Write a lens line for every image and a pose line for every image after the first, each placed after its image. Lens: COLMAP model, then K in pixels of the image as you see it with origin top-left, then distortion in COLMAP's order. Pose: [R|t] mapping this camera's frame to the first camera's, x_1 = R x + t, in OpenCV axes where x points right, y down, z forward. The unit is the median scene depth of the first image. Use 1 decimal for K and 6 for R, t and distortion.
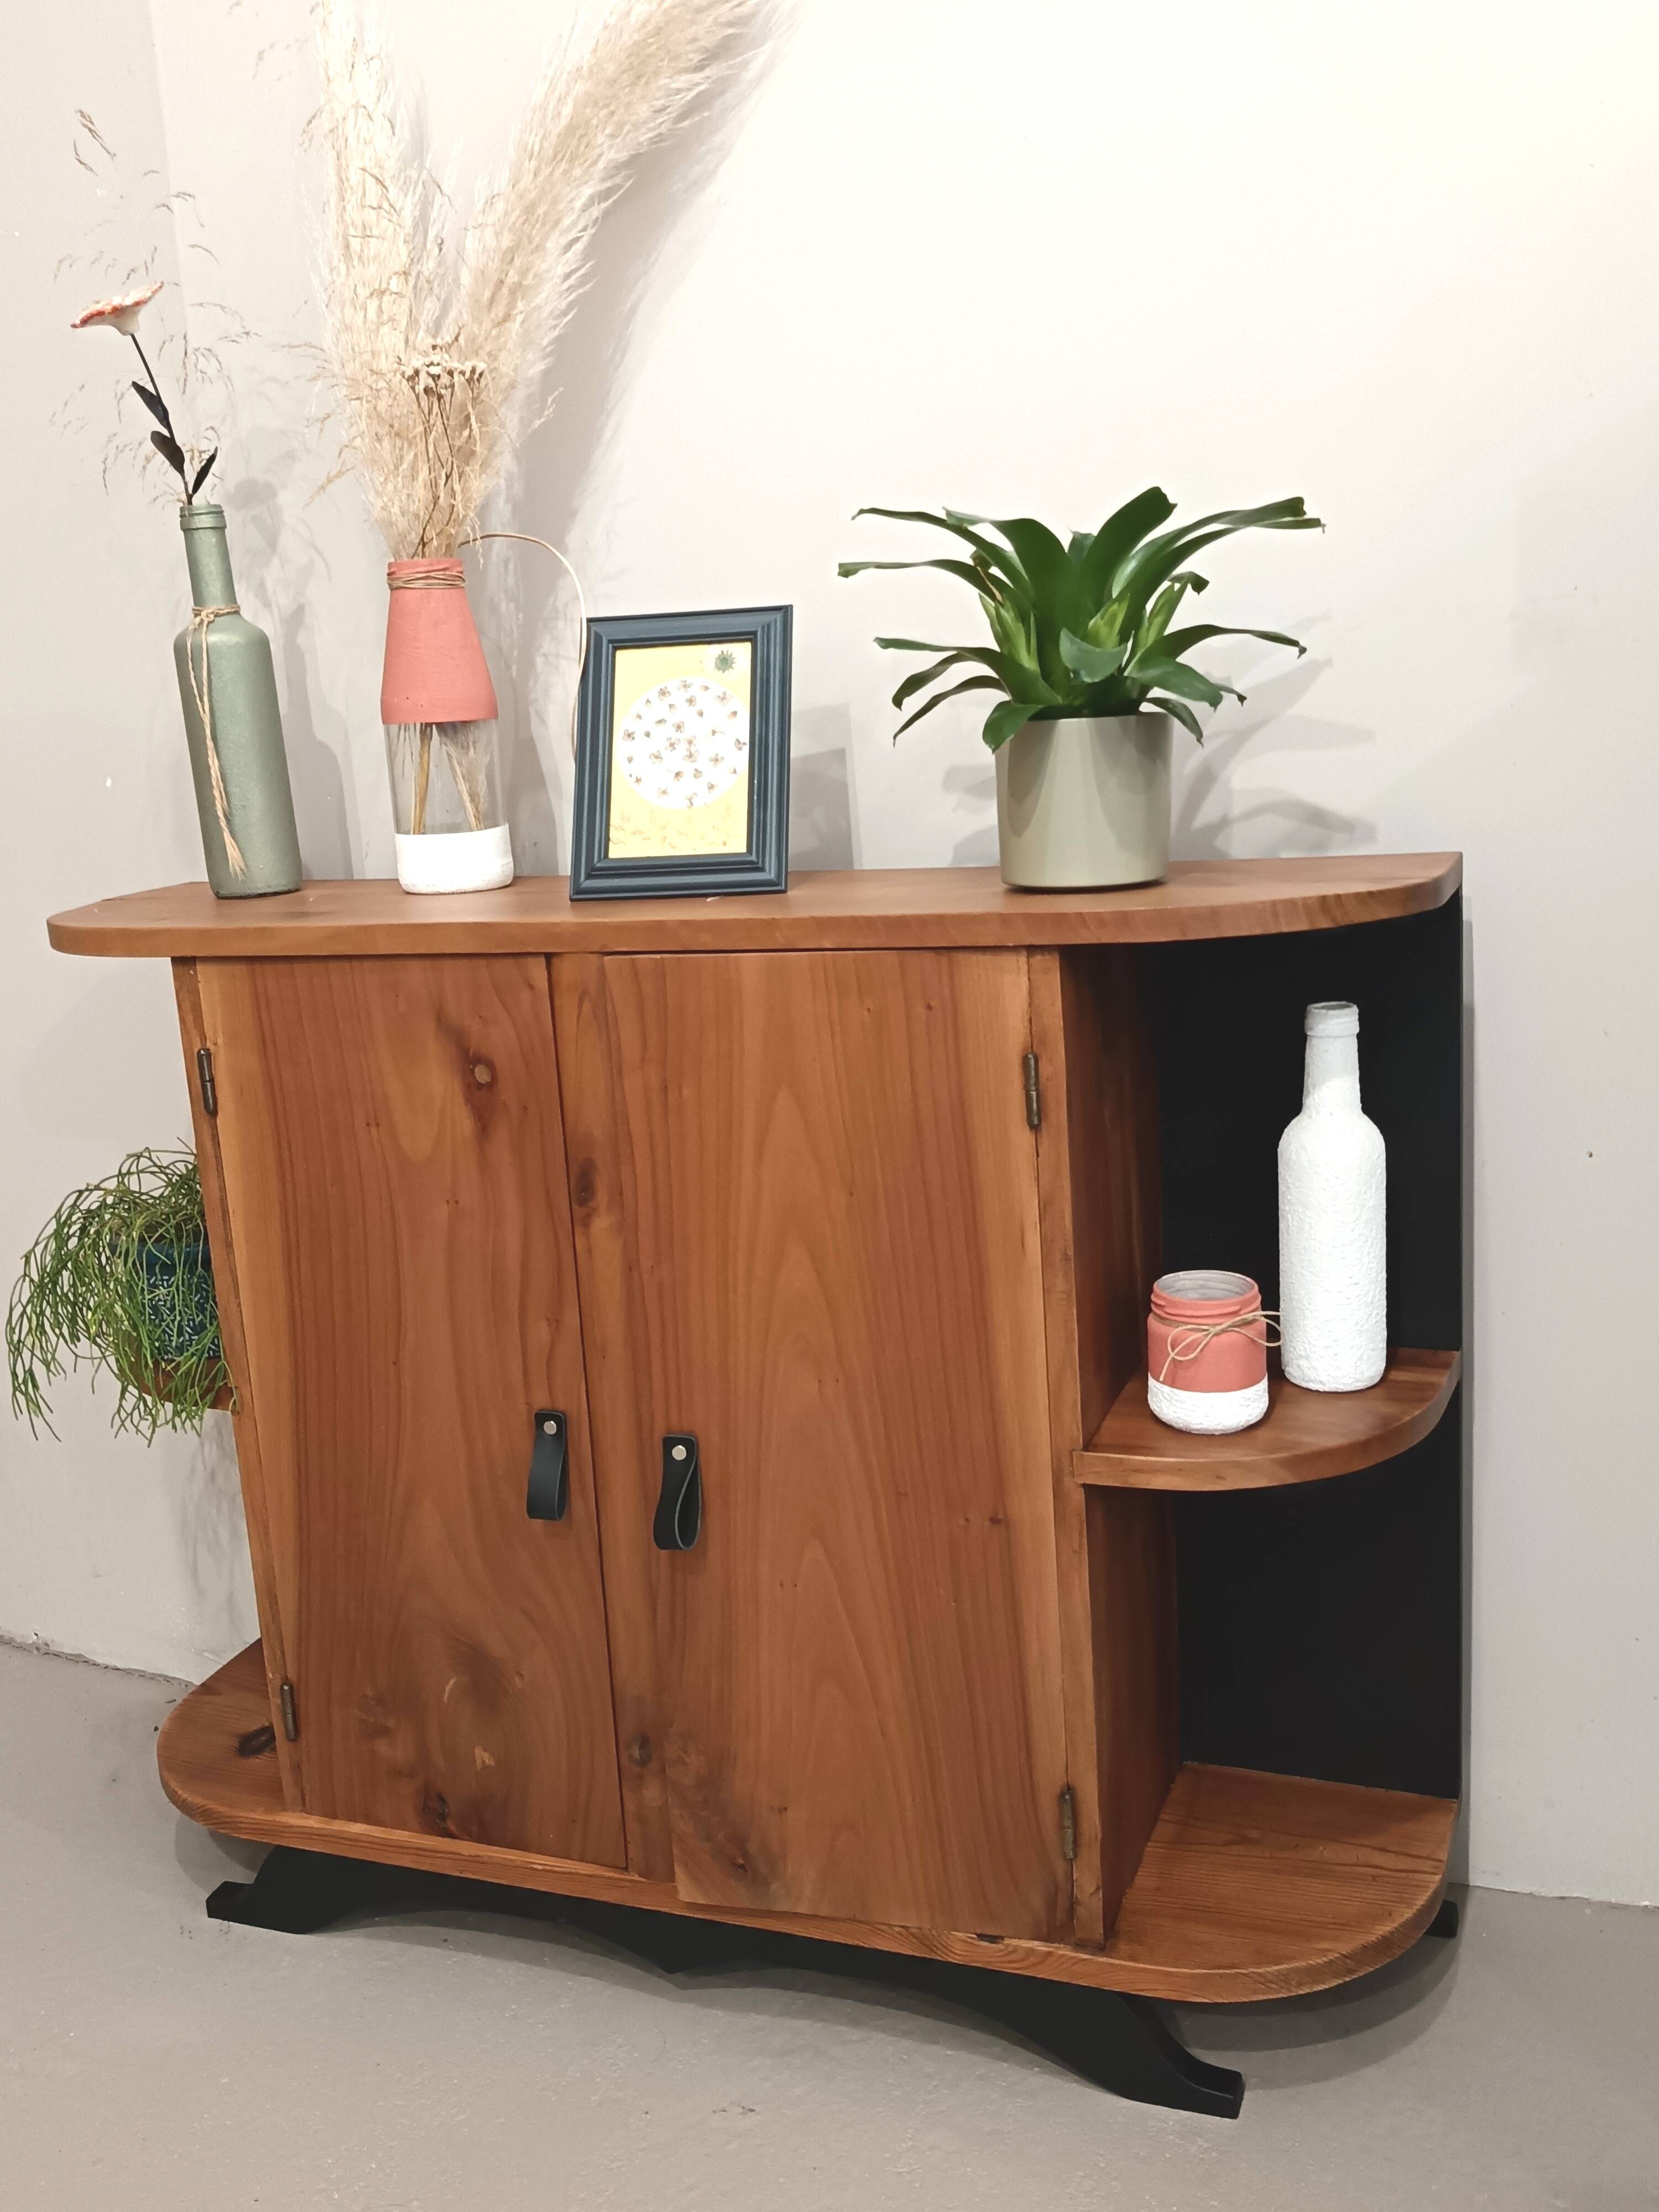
lens RADIAL K [[2076.7, 0, 811.8], [0, 2076.7, 1108.9], [0, 0, 1]] dist [0.129254, -0.251925]
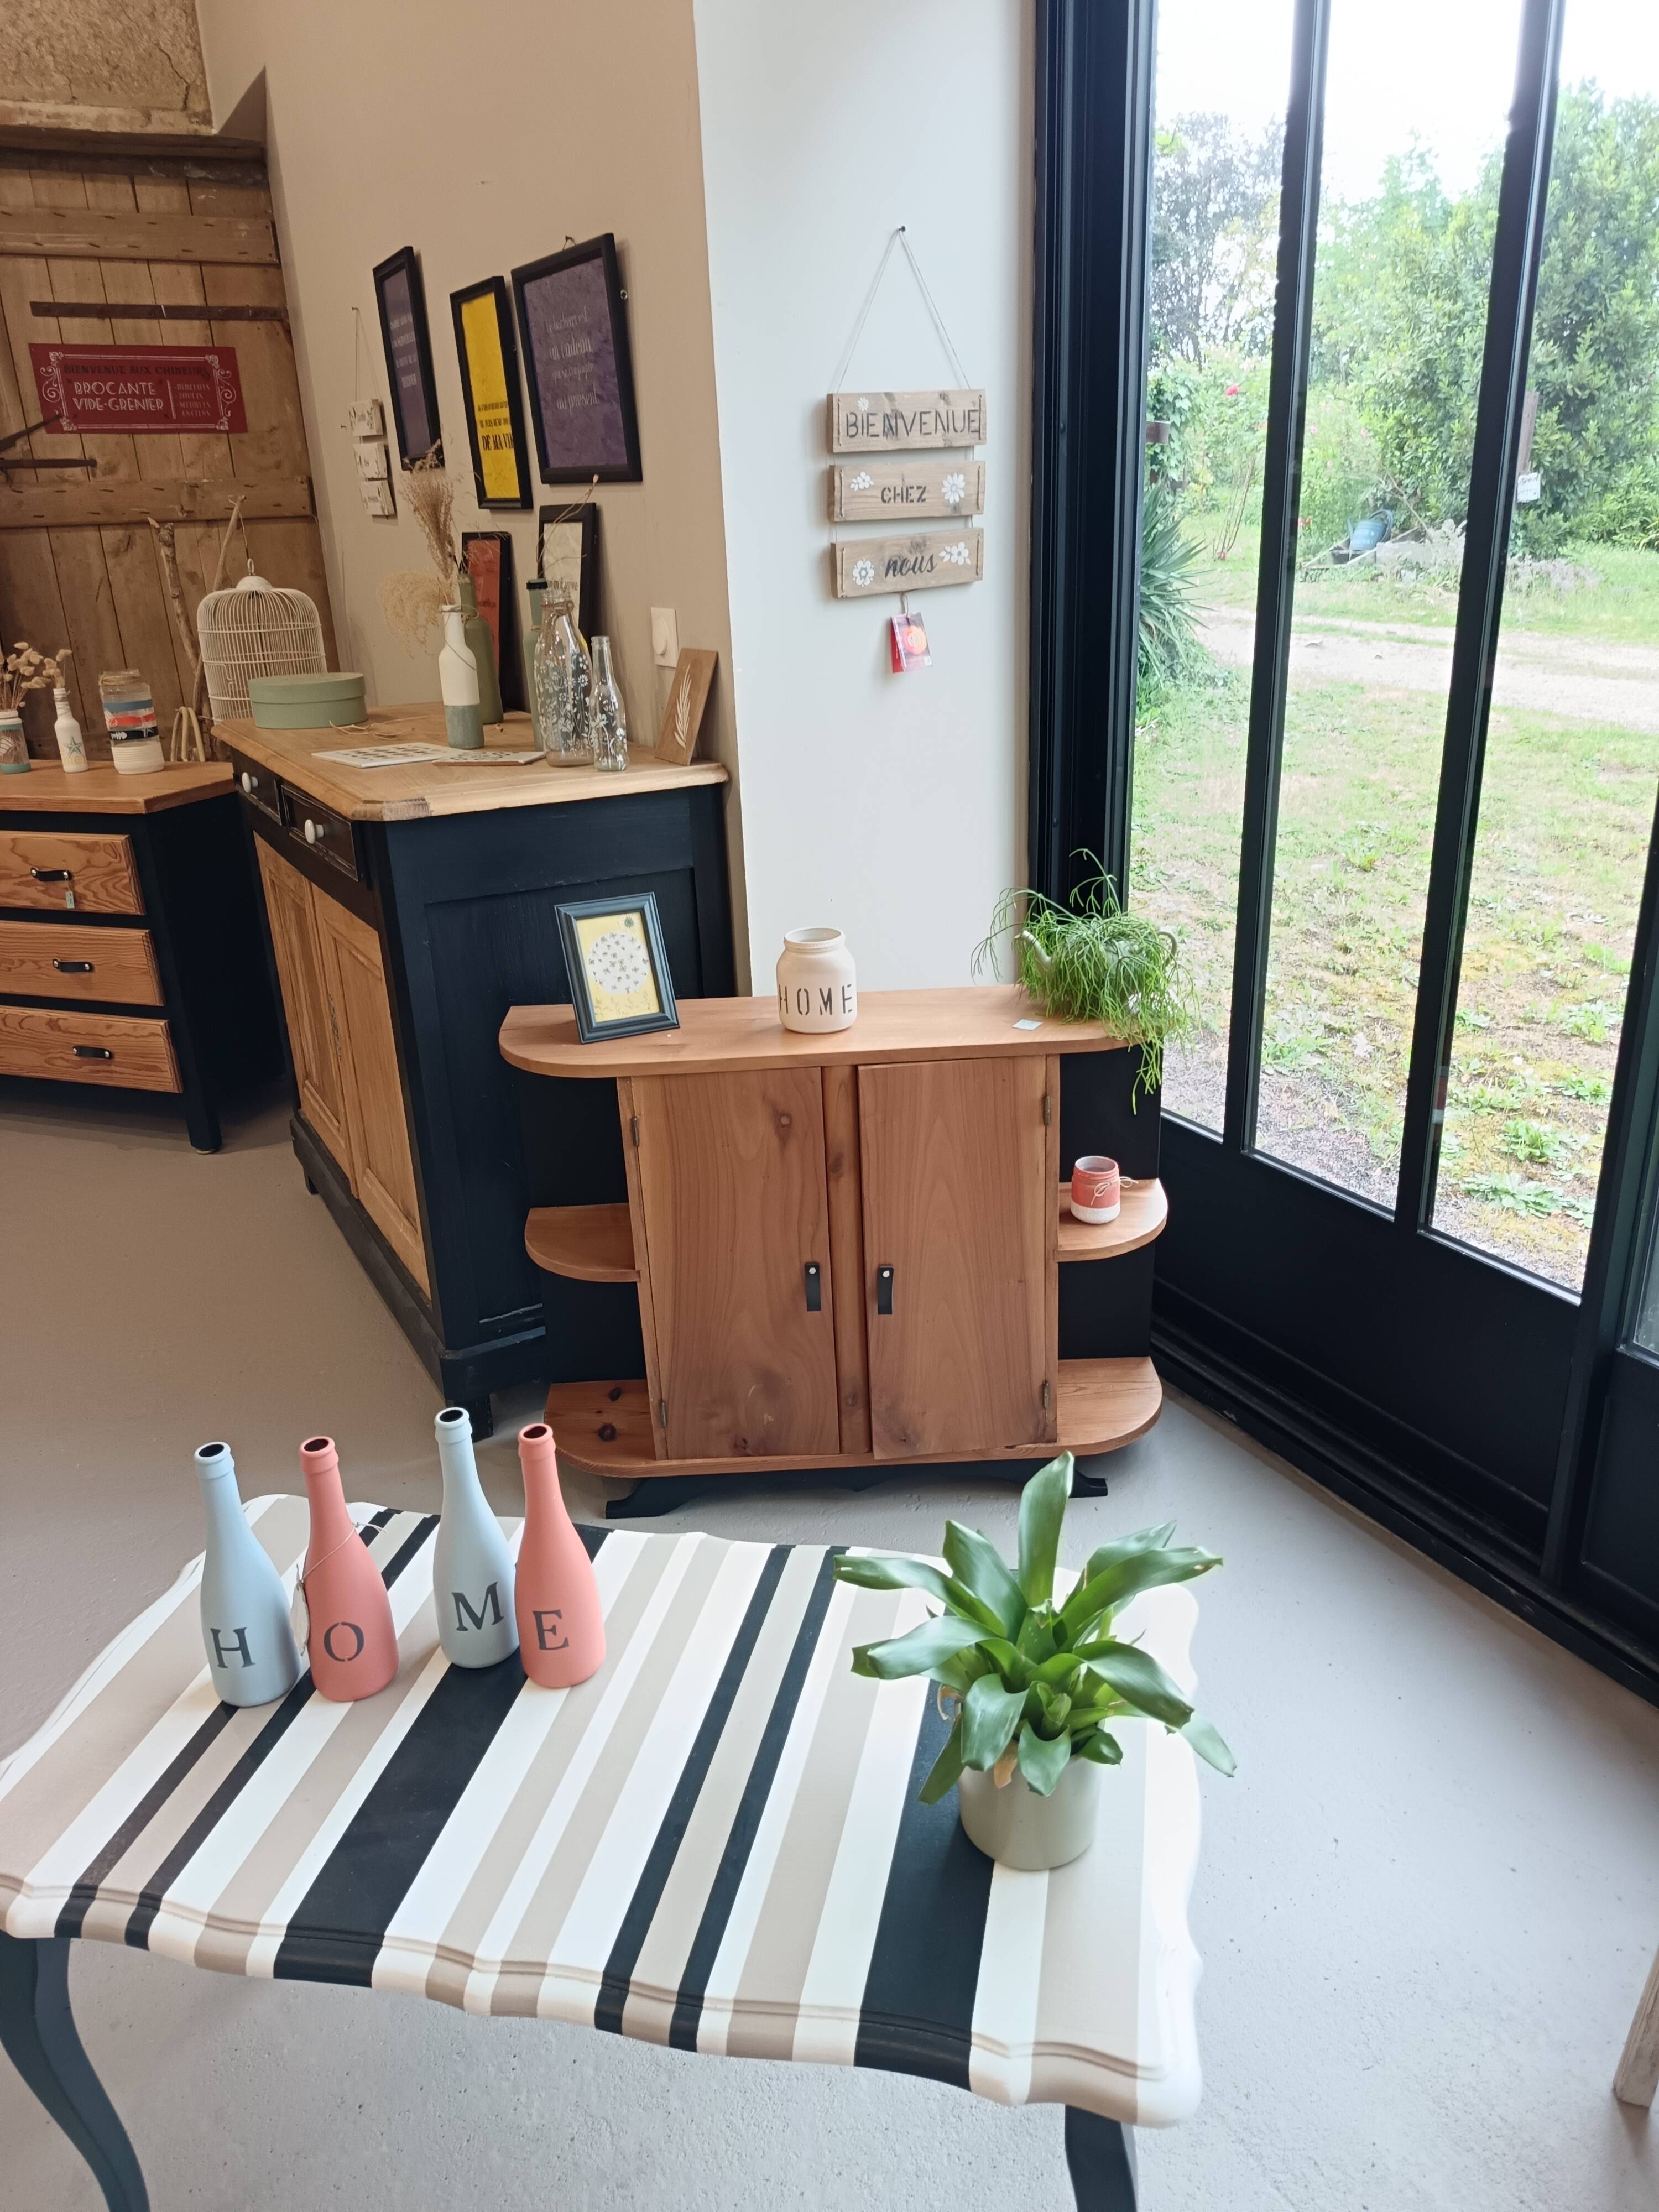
lens RADIAL K [[1536.8, 0, 829.5], [0, 1536.8, 1106.0], [0, 0, 1]] dist [0.044082, -0.058373]
pose [[0.922707, -0.119974, 0.366357, -0.685197], [0.063031, 0.984502, 0.163654, -0.283467], [-0.380313, -0.127913, 0.915970, -0.472355]]
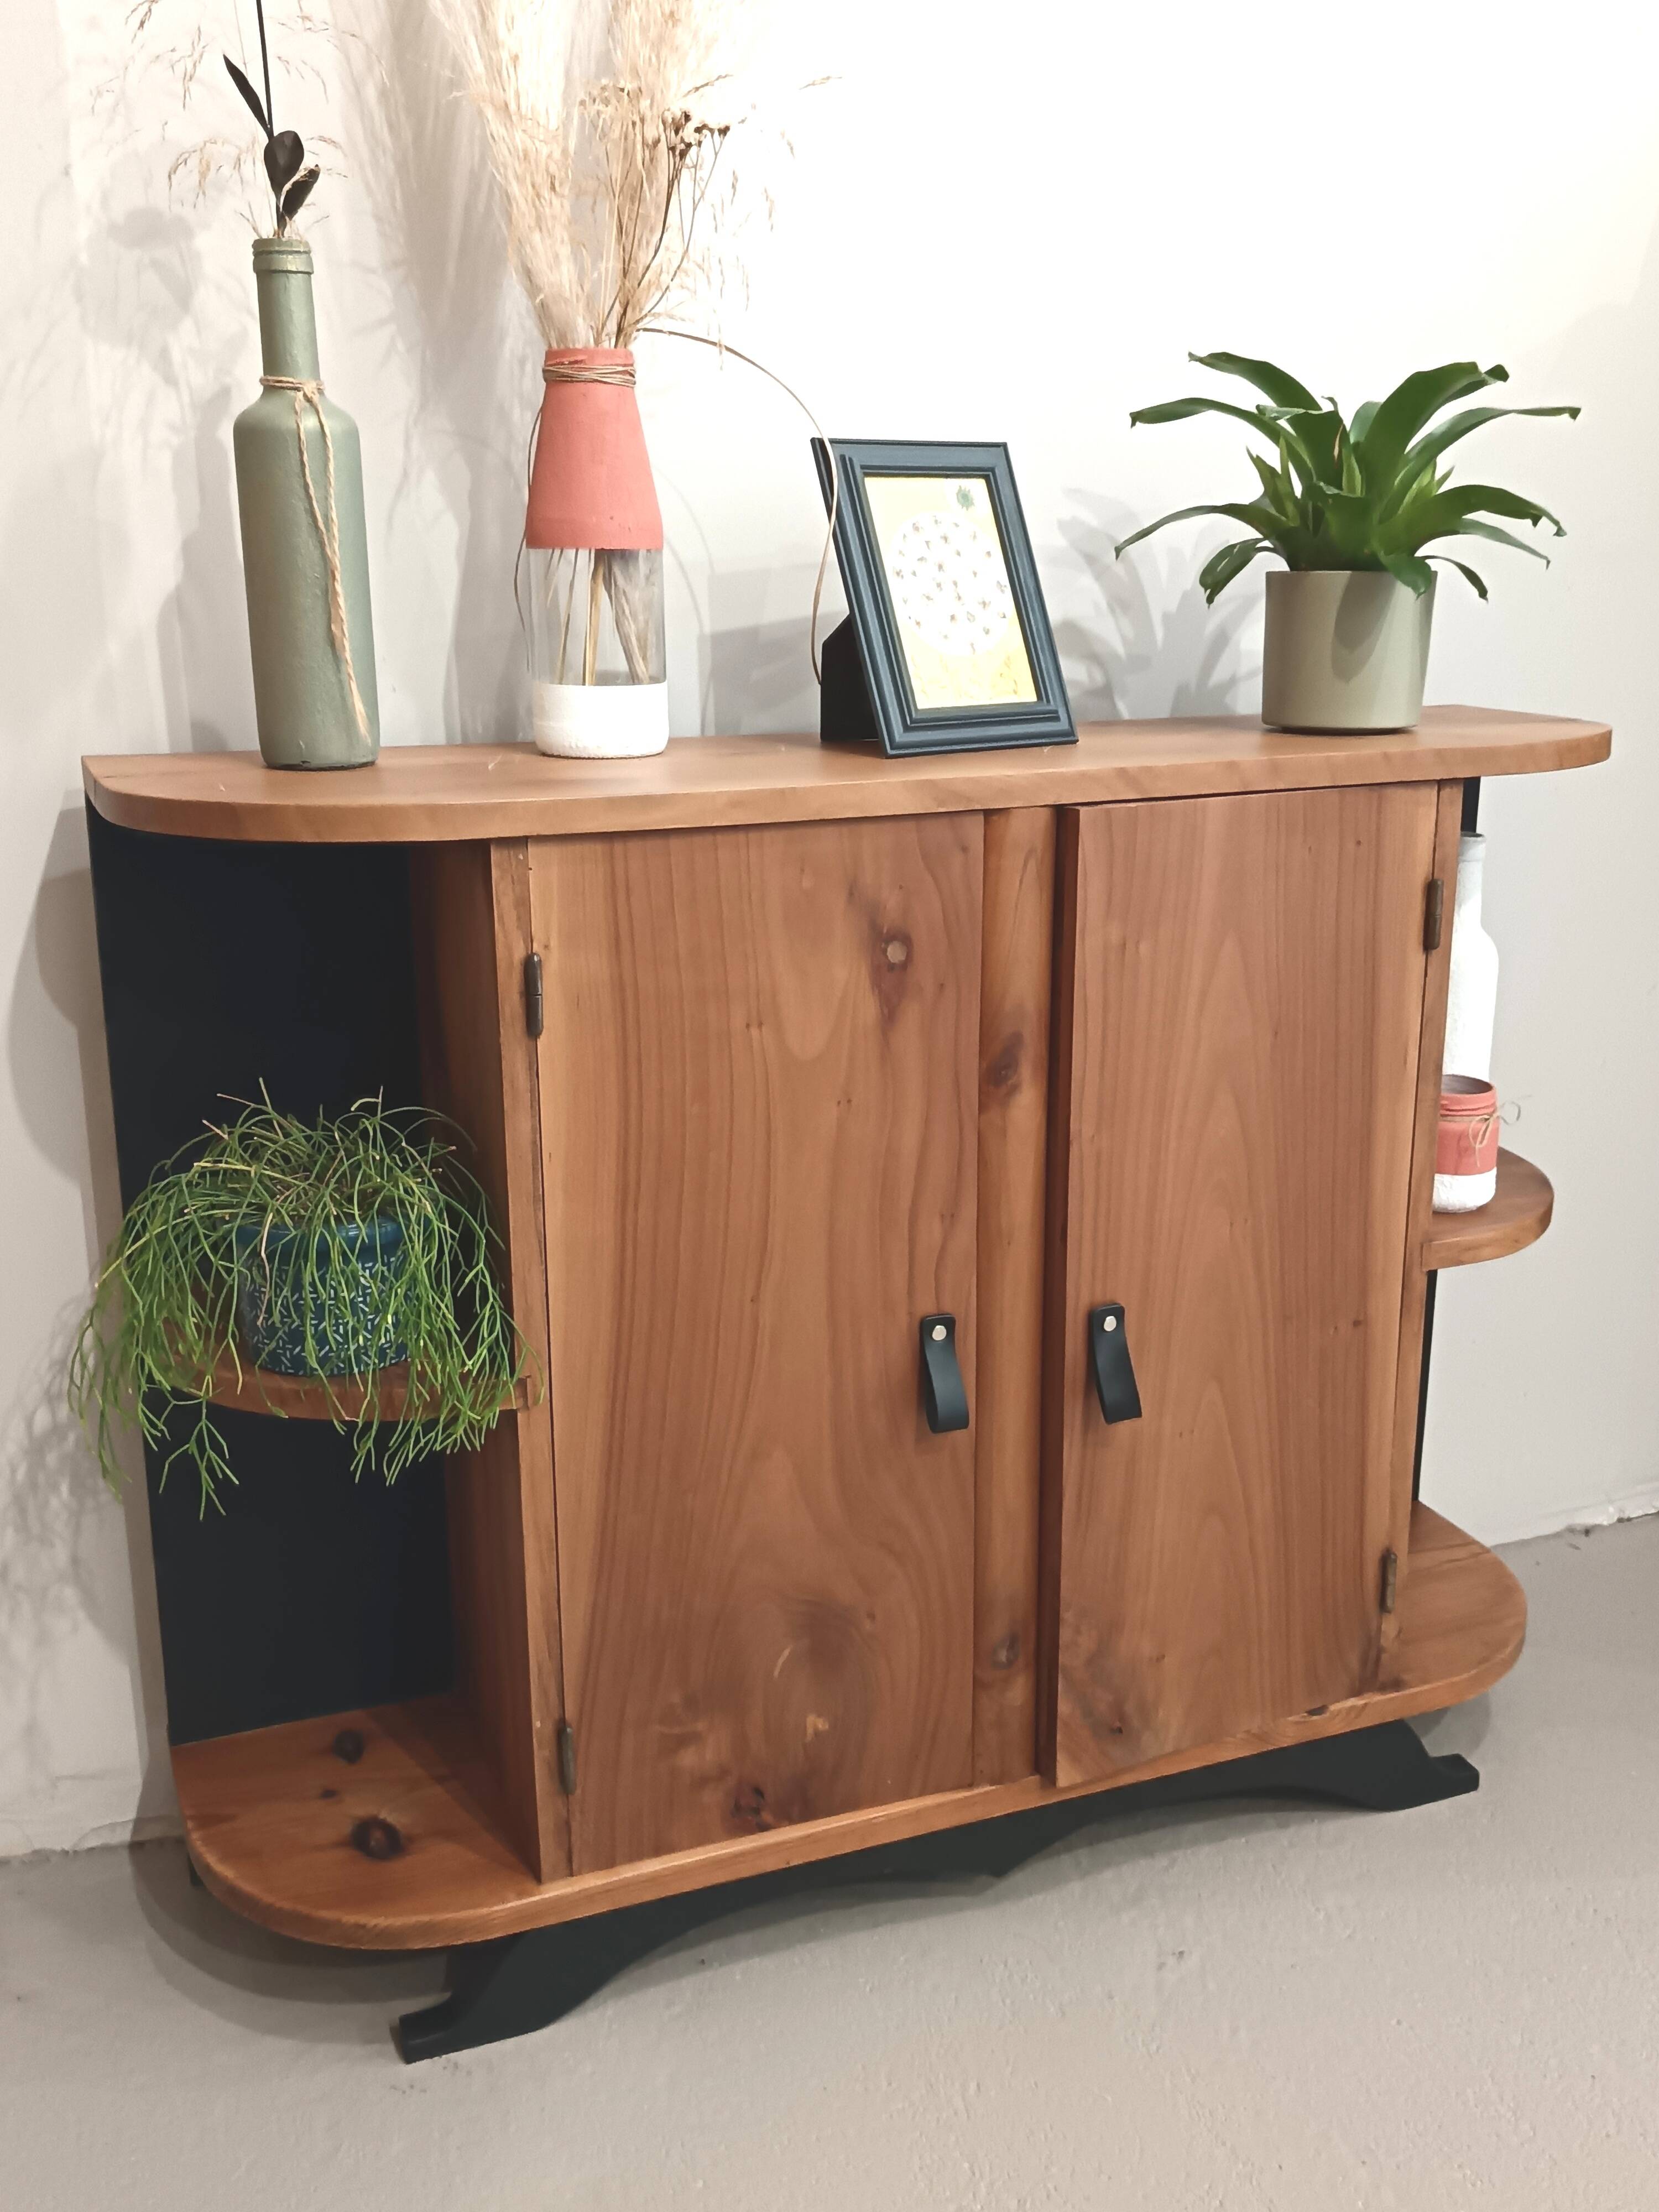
lens RADIAL K [[2094.2, 0, 815.2], [0, 2094.2, 1112.5], [0, 0, 1]] dist [0.130199, -0.296252]
pose [[0.733713, -0.124038, 0.668042, -0.771819], [0.098907, 0.992221, 0.075599, -0.019284], [-0.672223, 0.010606, 0.740273, 0.352290]]
